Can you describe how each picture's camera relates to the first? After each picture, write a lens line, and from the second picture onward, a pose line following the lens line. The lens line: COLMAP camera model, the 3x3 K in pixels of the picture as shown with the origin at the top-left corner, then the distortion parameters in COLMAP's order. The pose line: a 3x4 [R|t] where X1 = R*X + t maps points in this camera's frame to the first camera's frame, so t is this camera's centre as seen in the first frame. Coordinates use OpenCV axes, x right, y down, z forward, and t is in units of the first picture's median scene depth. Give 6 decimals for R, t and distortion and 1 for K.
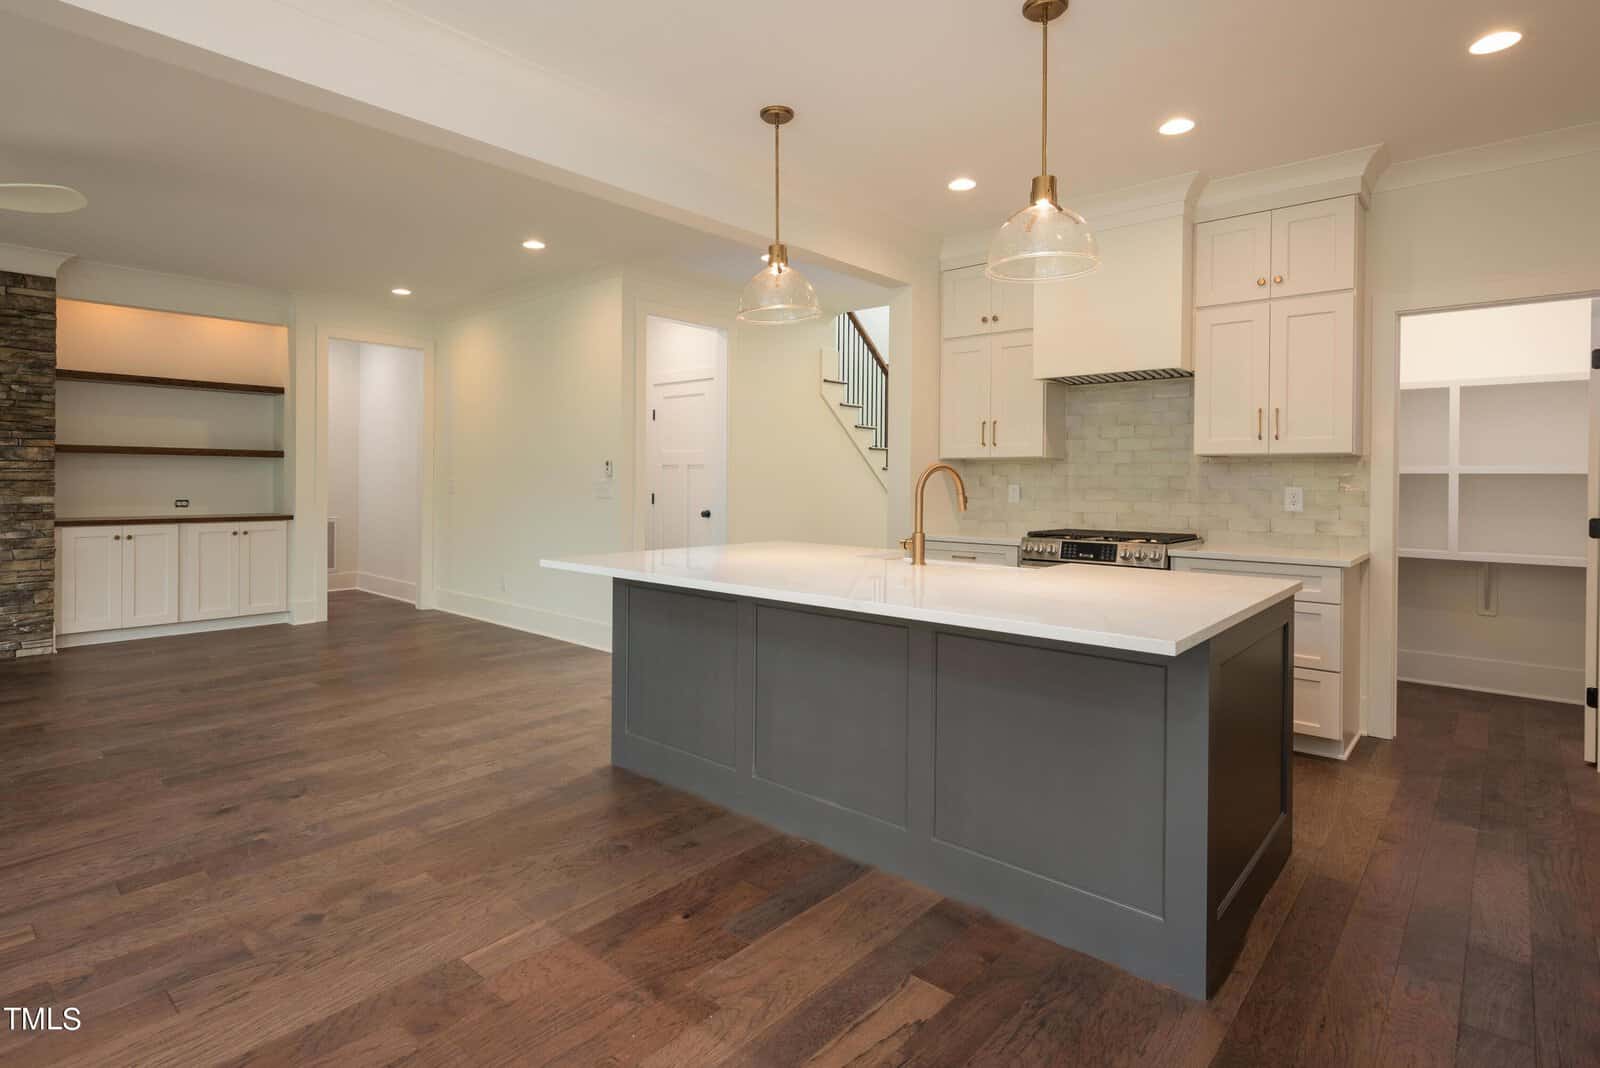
lens RADIAL K [[830.9, 0, 826.9], [0, 830.9, 474.8], [0, 0, 1]] dist [-0.001130, -0.000184]
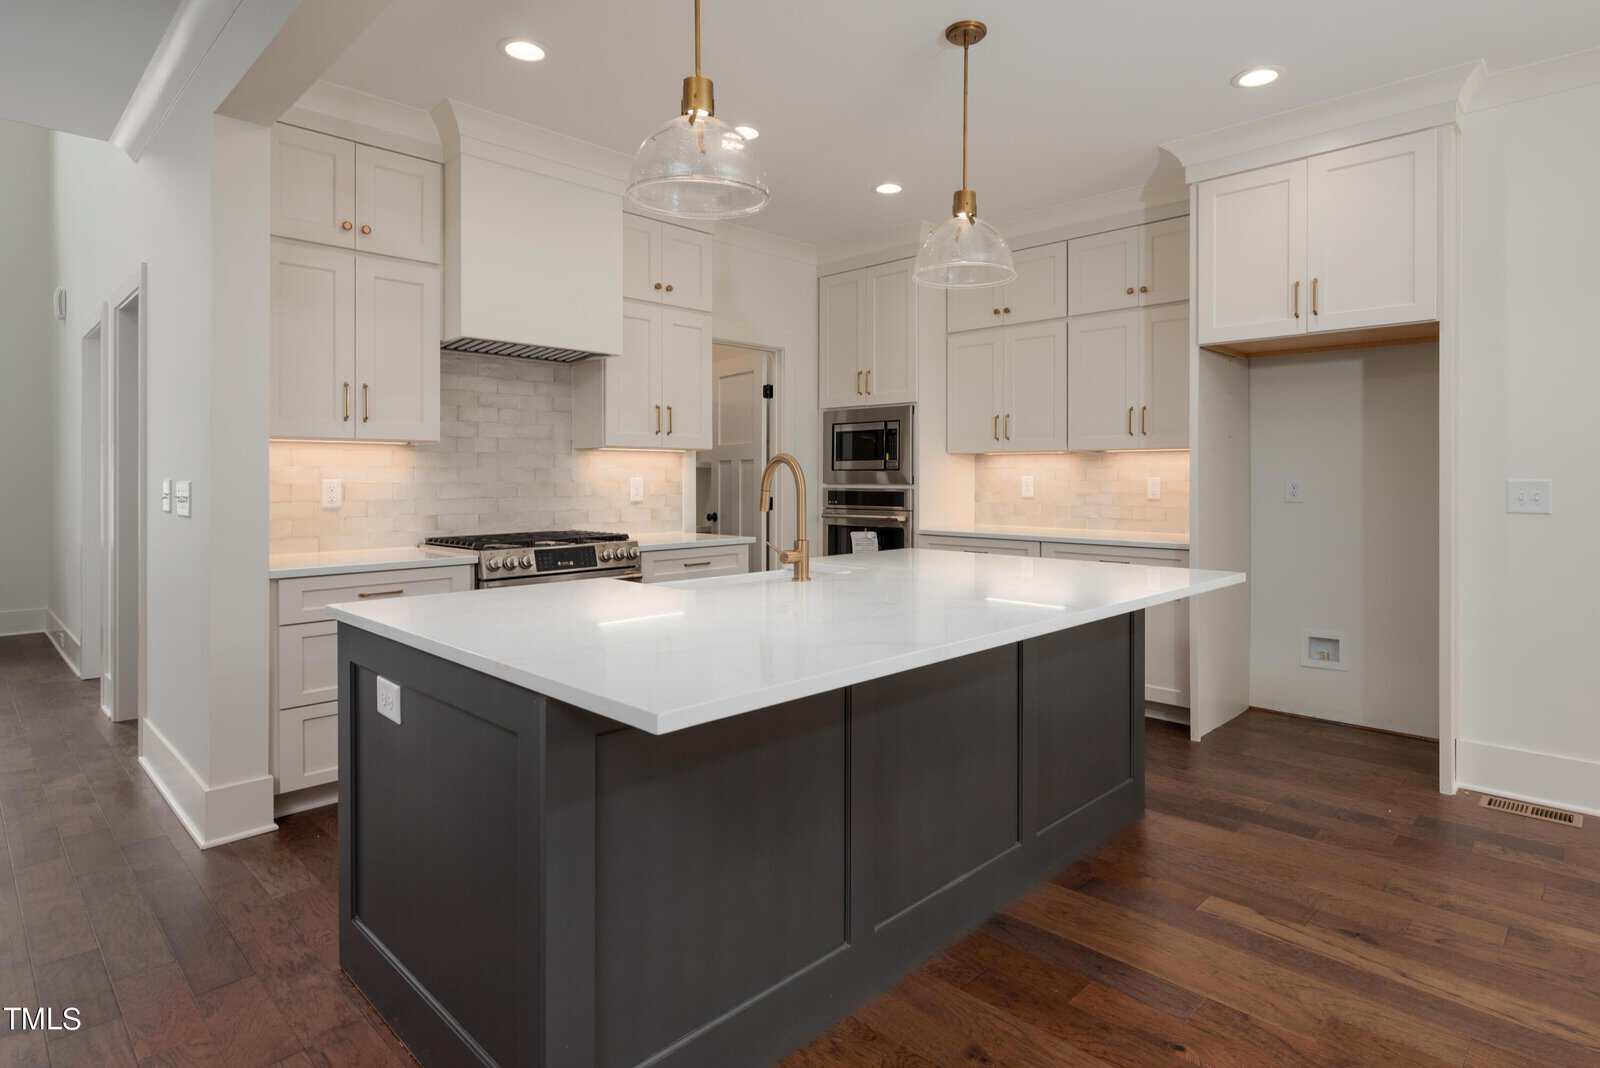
lens RADIAL K [[830.9, 0, 826.9], [0, 830.9, 474.8], [0, 0, 1]] dist [-0.001130, -0.000184]
pose [[0.067458, -0.005072, 0.997709, -0.480468], [-0.007015, 0.999960, 0.005558, 0.001272], [-0.997697, -0.007374, 0.067420, 0.645644]]
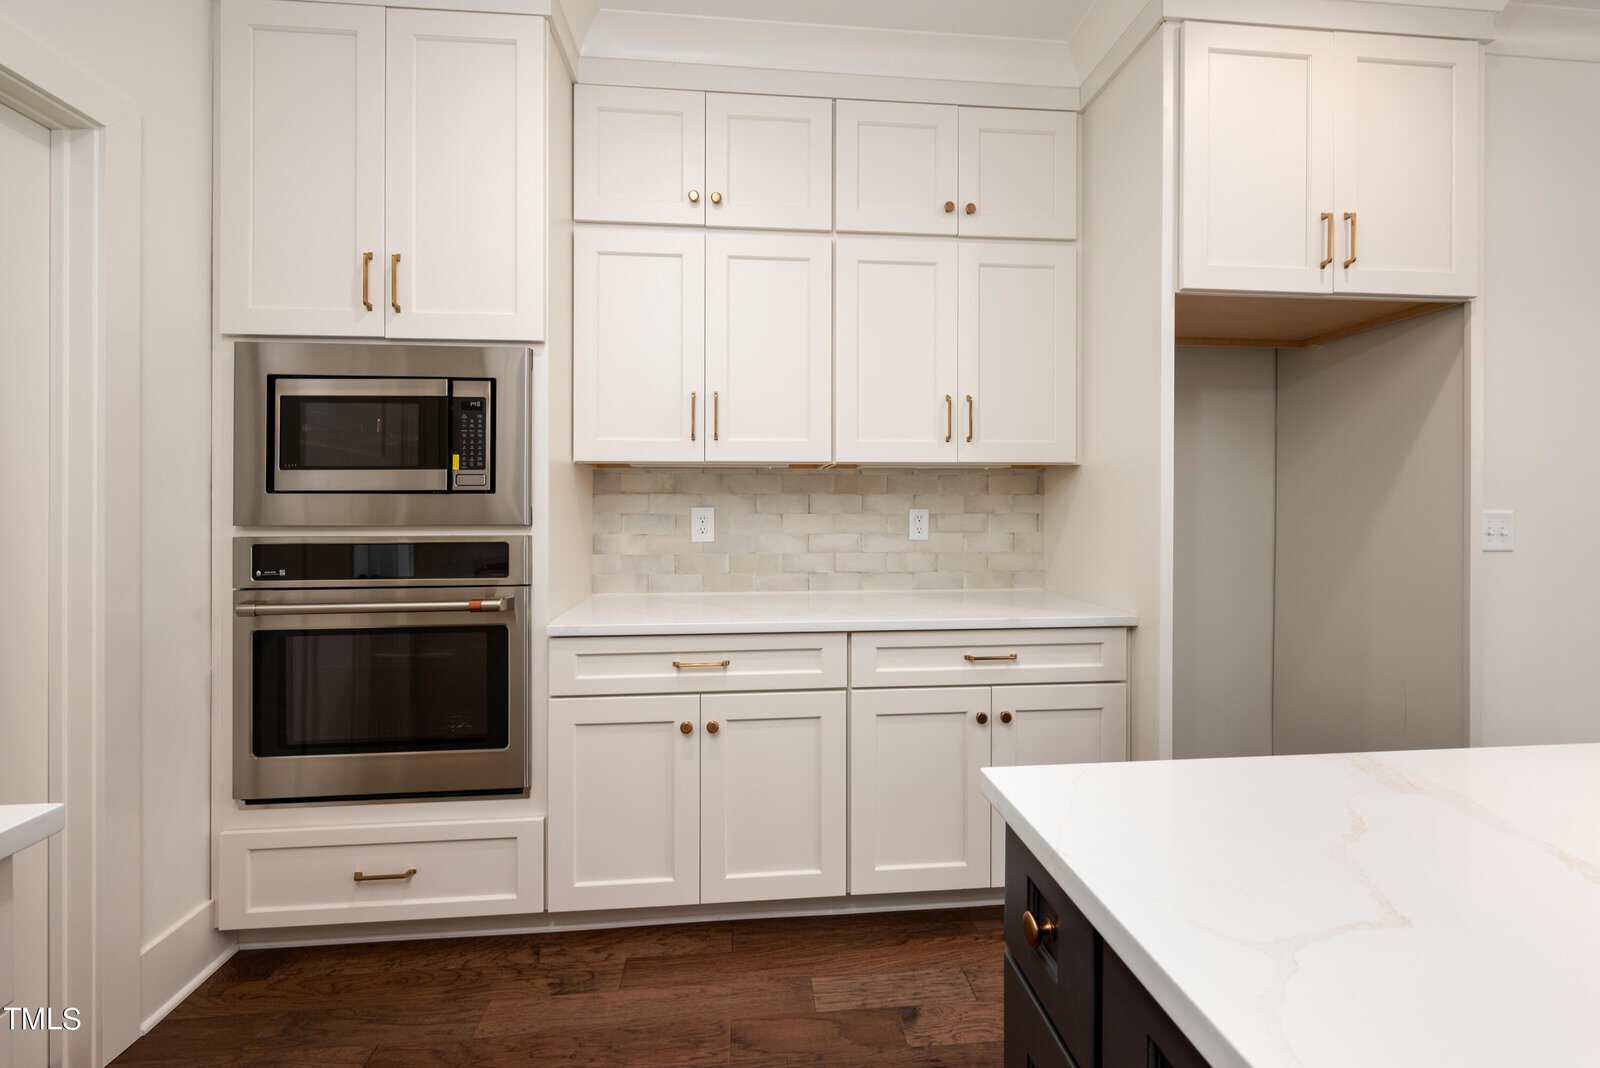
lens RADIAL K [[680.3, 0, 805.2], [0, 680.3, 507.3], [0, 0, 1]] dist [-0.001523, -0.000218]
pose [[-0.710997, -0.009380, 0.703133, 0.256167], [-0.009772, 0.999946, 0.003458, 0.005606], [-0.703127, -0.004412, -0.711050, 0.782796]]
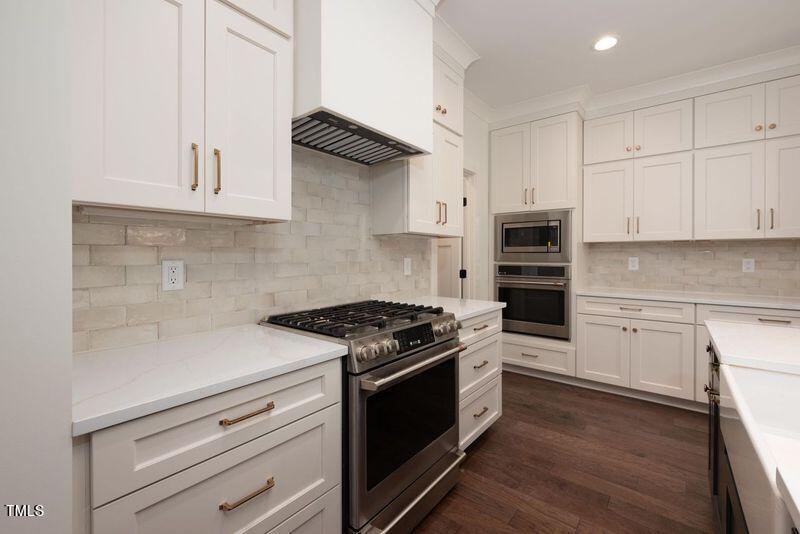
lens RADIAL K [[340.1, 0, 402.6], [0, 340.1, 253.6], [0, 0, 1]] dist [-0.001523, -0.000218]
pose [[-0.017804, -0.001886, 0.999840, -0.032587], [-0.010900, 0.999939, 0.001692, 0.004954], [-0.999782, -0.010868, -0.017823, 0.968201]]
